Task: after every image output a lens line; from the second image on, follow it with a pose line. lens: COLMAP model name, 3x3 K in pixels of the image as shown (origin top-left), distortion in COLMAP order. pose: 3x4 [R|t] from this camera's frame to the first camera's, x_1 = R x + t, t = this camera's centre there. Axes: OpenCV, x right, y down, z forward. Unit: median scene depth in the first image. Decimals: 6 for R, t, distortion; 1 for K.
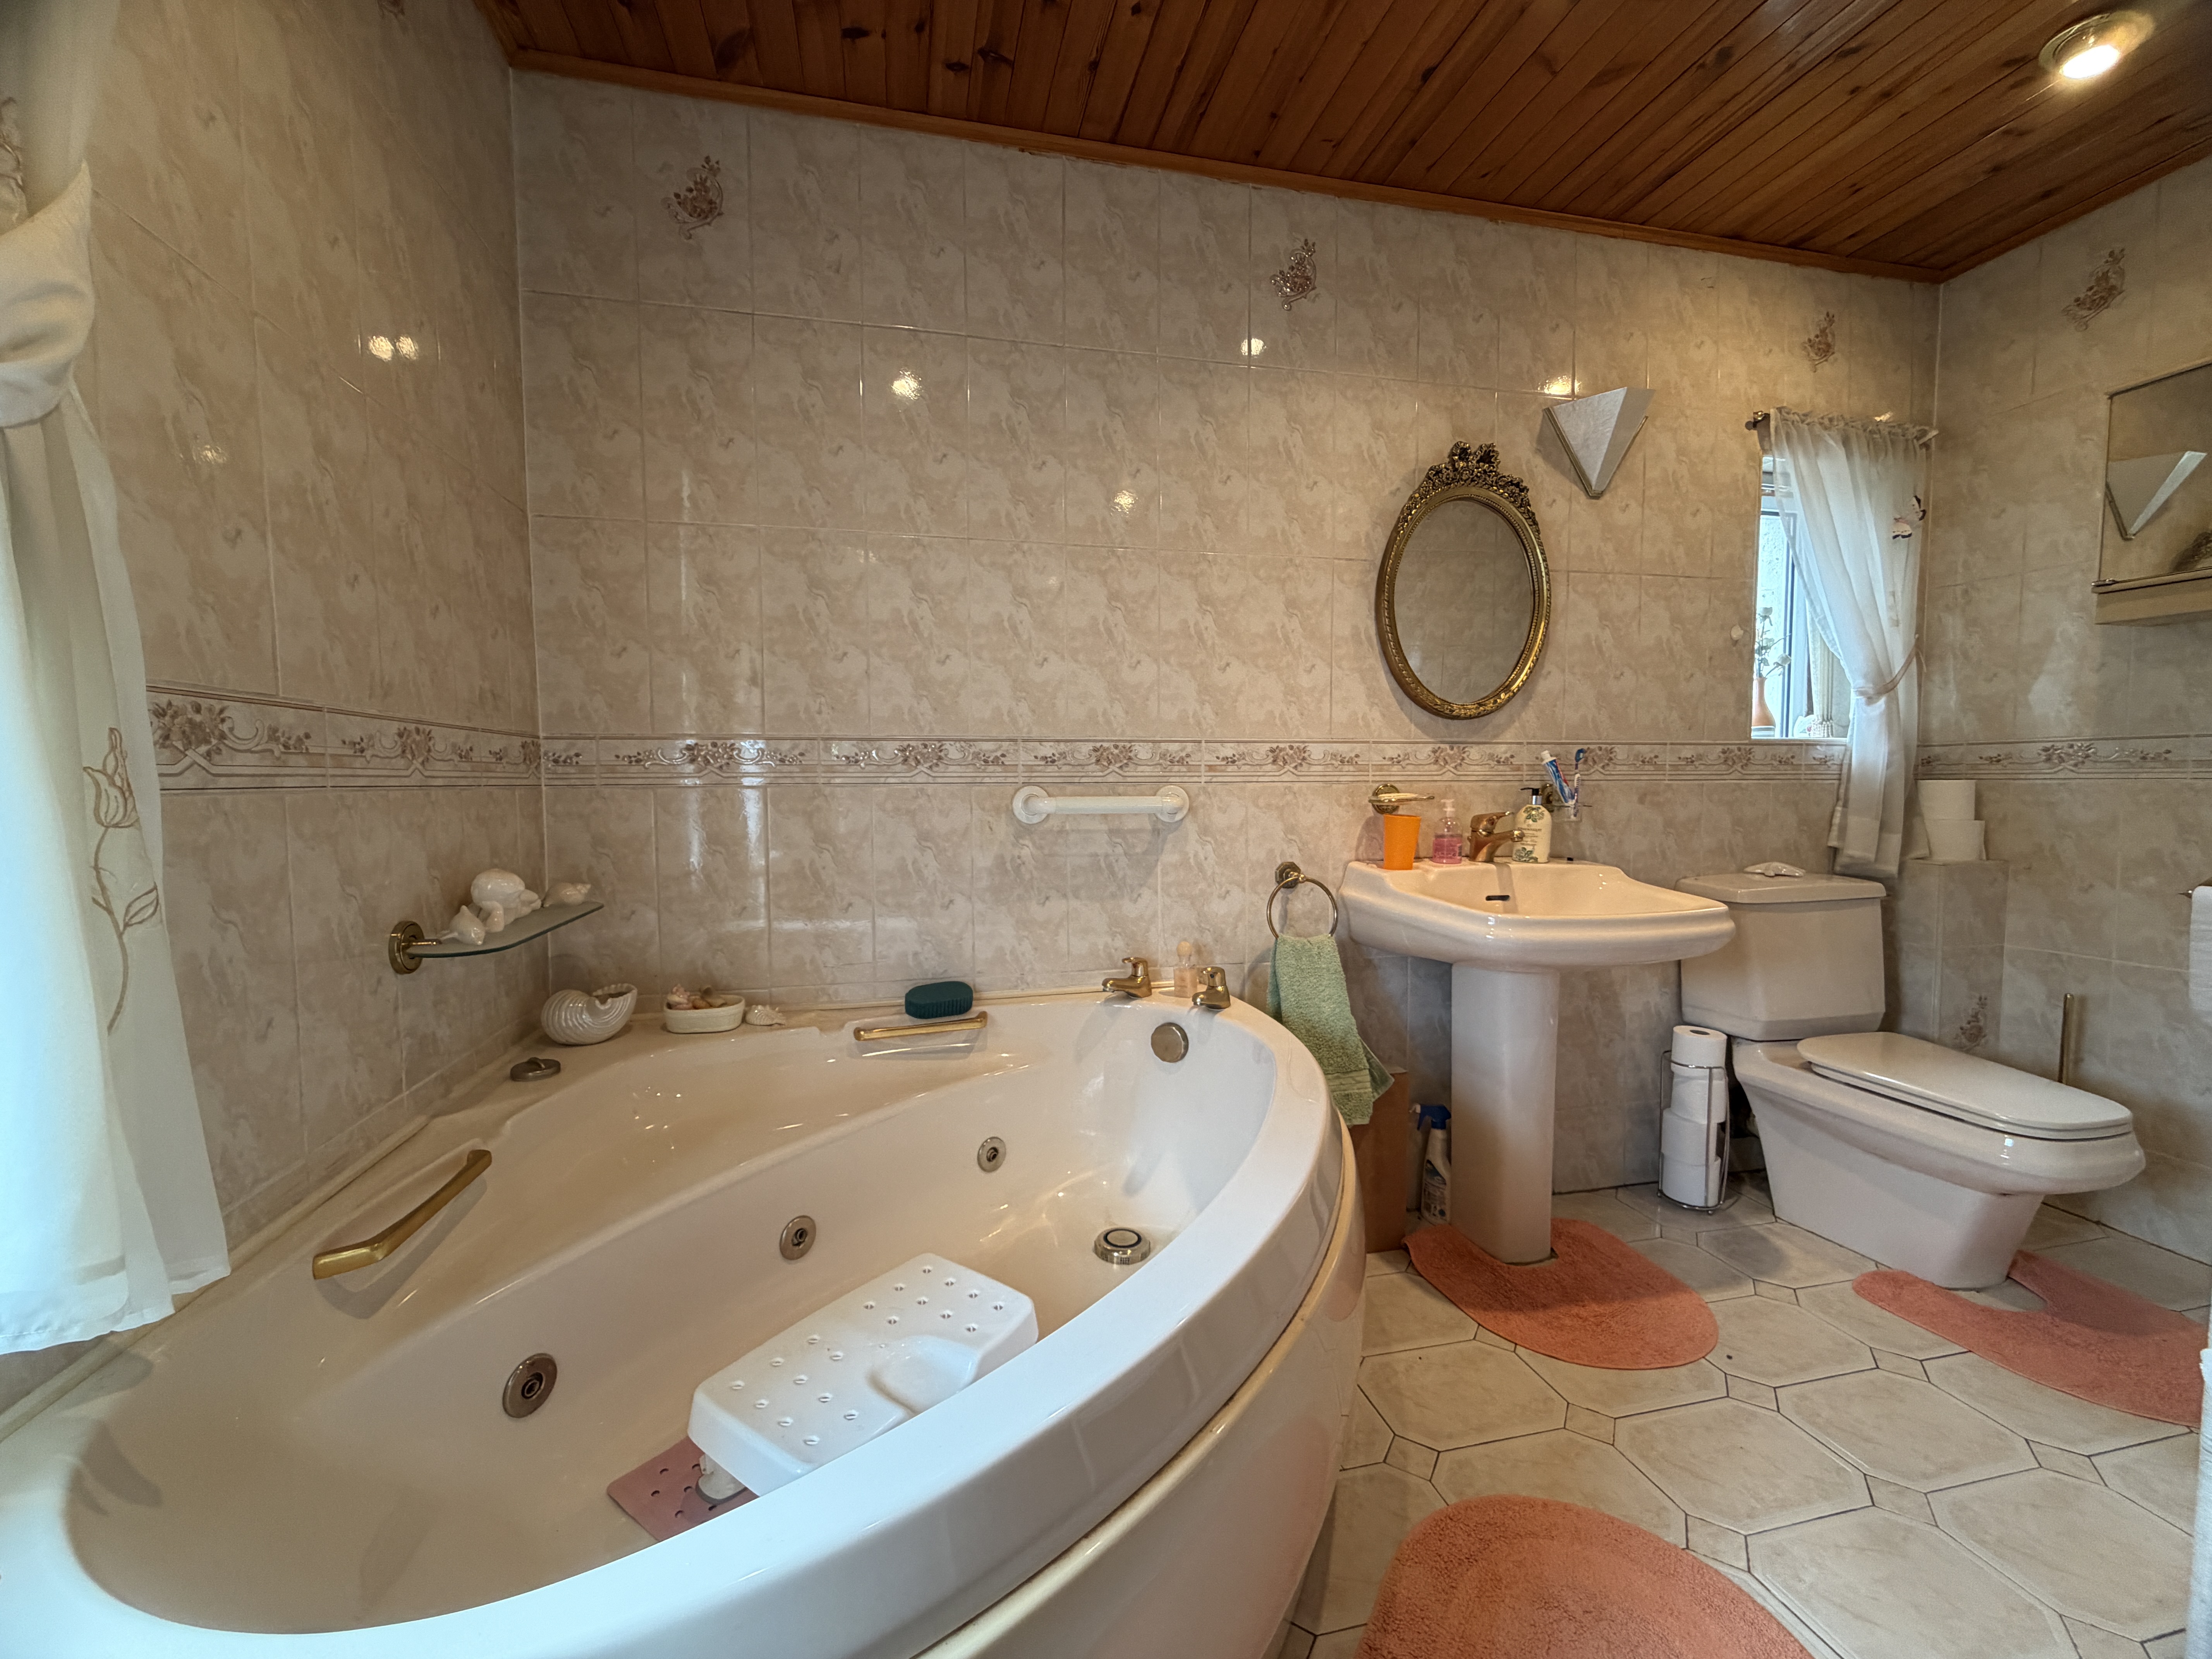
lens RADIAL K [[880.1, 0, 1093.9], [0, 880.1, 823.2], [0, 0, 1]] dist [-0.002816, 0.000242]
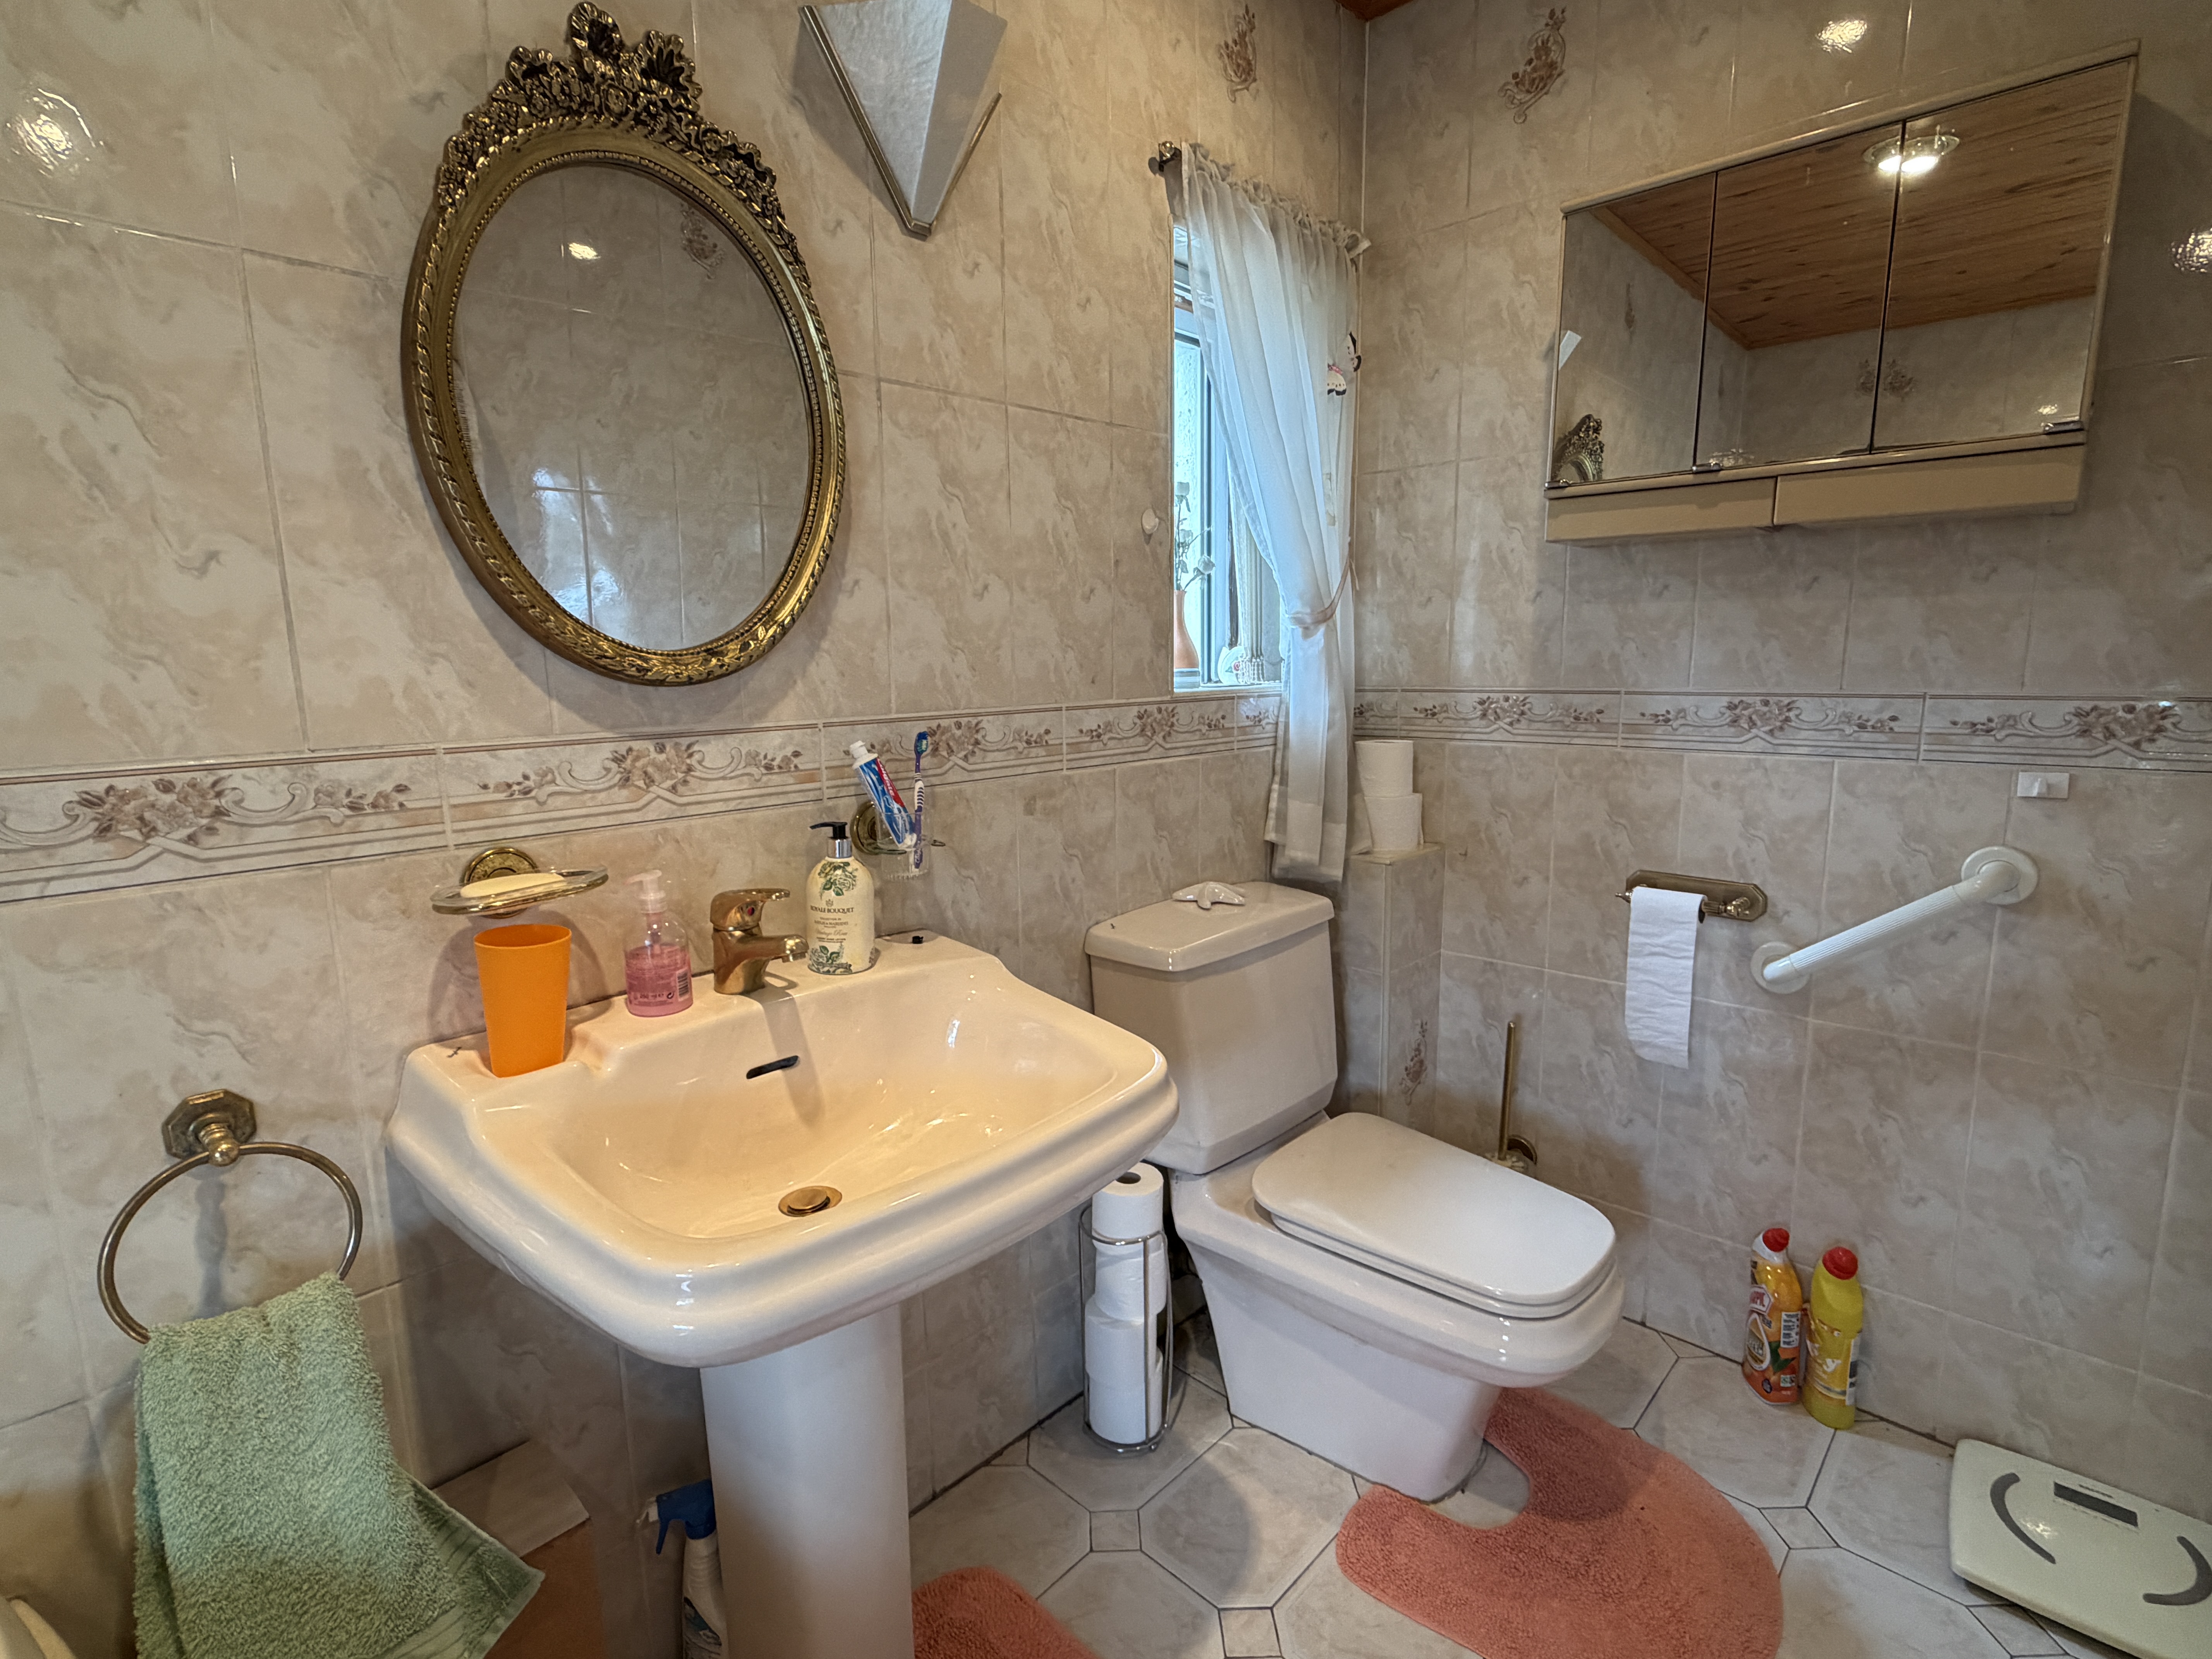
lens RADIAL K [[1086.6, 0, 1106.0], [0, 1086.6, 829.5], [0, 0, 1]] dist [-0.002080, 0.000185]
pose [[0.823579, -0.100927, 0.558150, 0.273995], [0.043227, 0.992348, 0.115657, -0.096975], [-0.565552, -0.071125, 0.821640, 0.397131]]
